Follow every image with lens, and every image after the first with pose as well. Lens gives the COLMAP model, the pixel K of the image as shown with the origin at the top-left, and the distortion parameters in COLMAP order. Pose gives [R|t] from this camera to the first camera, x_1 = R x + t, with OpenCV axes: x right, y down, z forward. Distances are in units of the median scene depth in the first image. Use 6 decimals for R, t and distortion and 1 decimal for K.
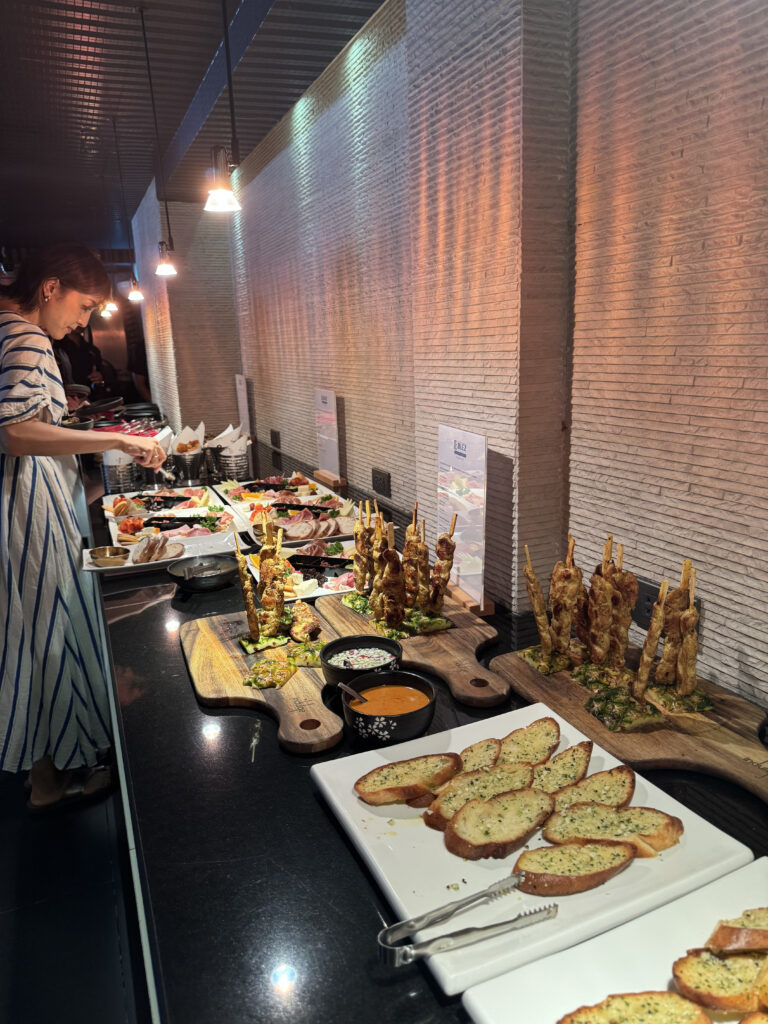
lens RADIAL K [[711.1, 0, 384.0], [0, 711.1, 512.0], [0, 0, 1]] dist [0.120566, -0.270623]
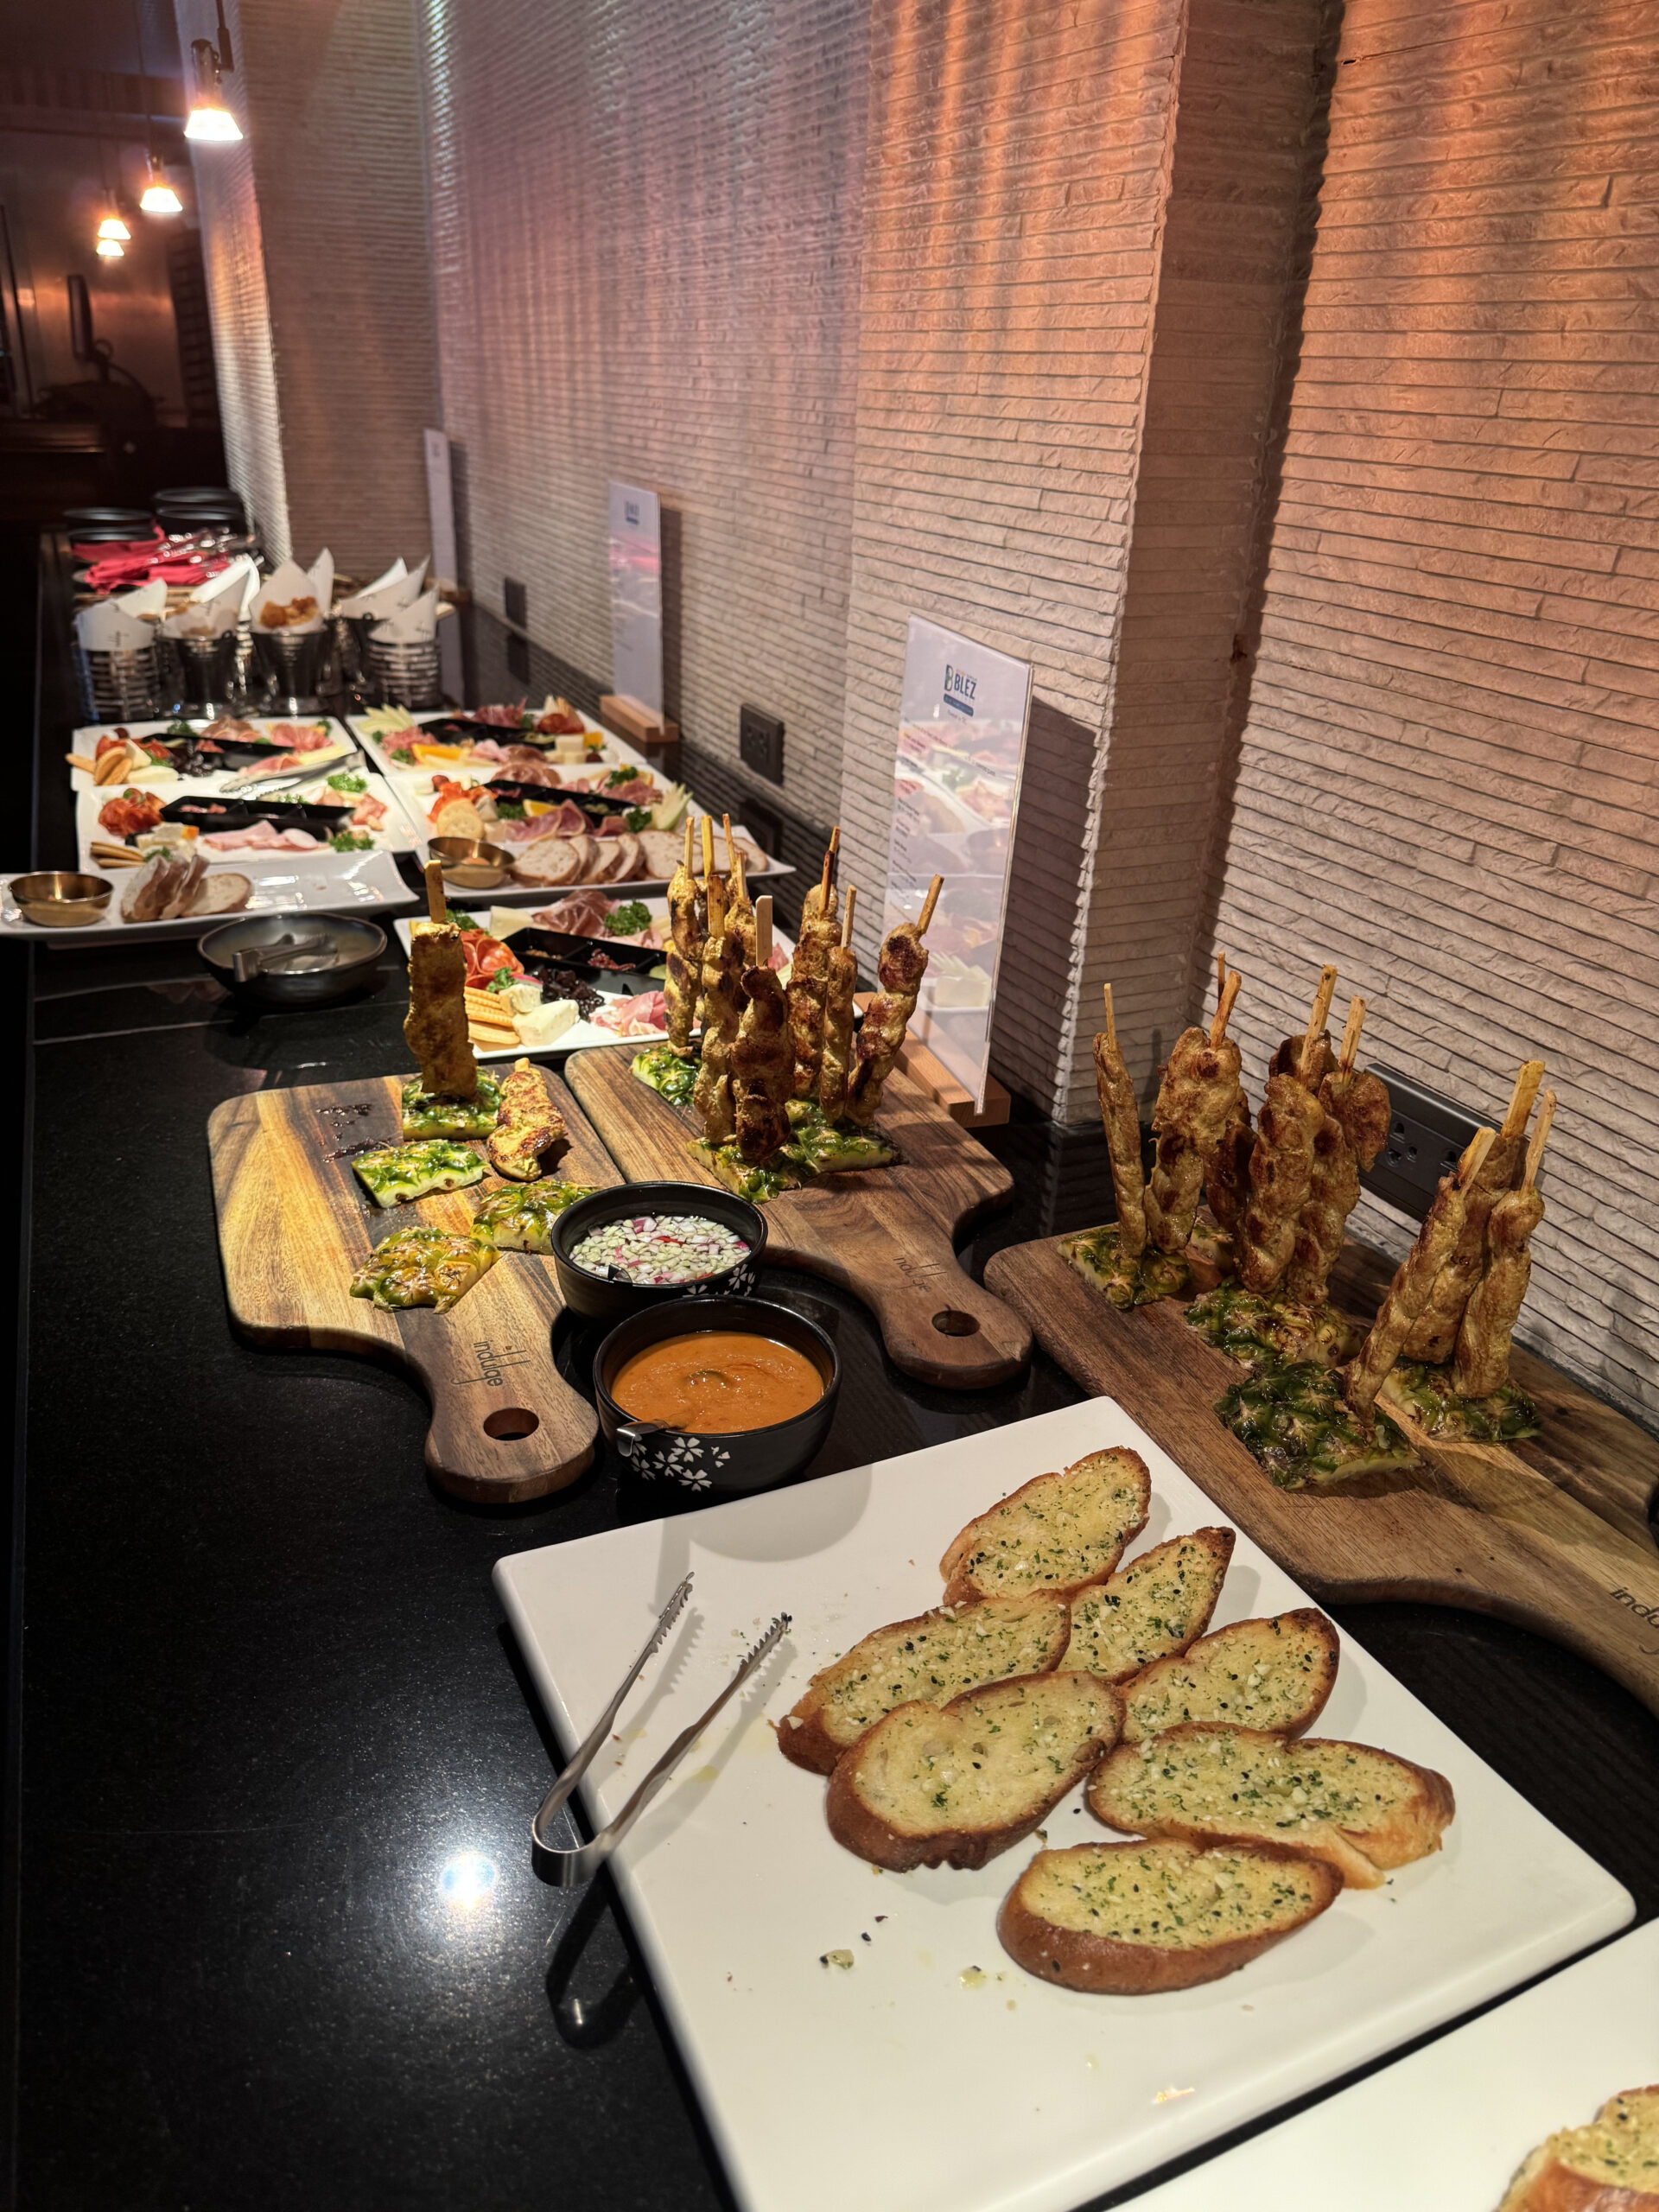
lens RADIAL K [[1536.2, 0, 829.5], [0, 1536.2, 1106.0], [0, 0, 1]] dist [0.120566, -0.270623]
pose [[0.997450, 0.057777, 0.041902, 0.018288], [-0.065187, 0.976543, 0.205219, -0.042410], [-0.029062, -0.207427, 0.977819, 0.170369]]
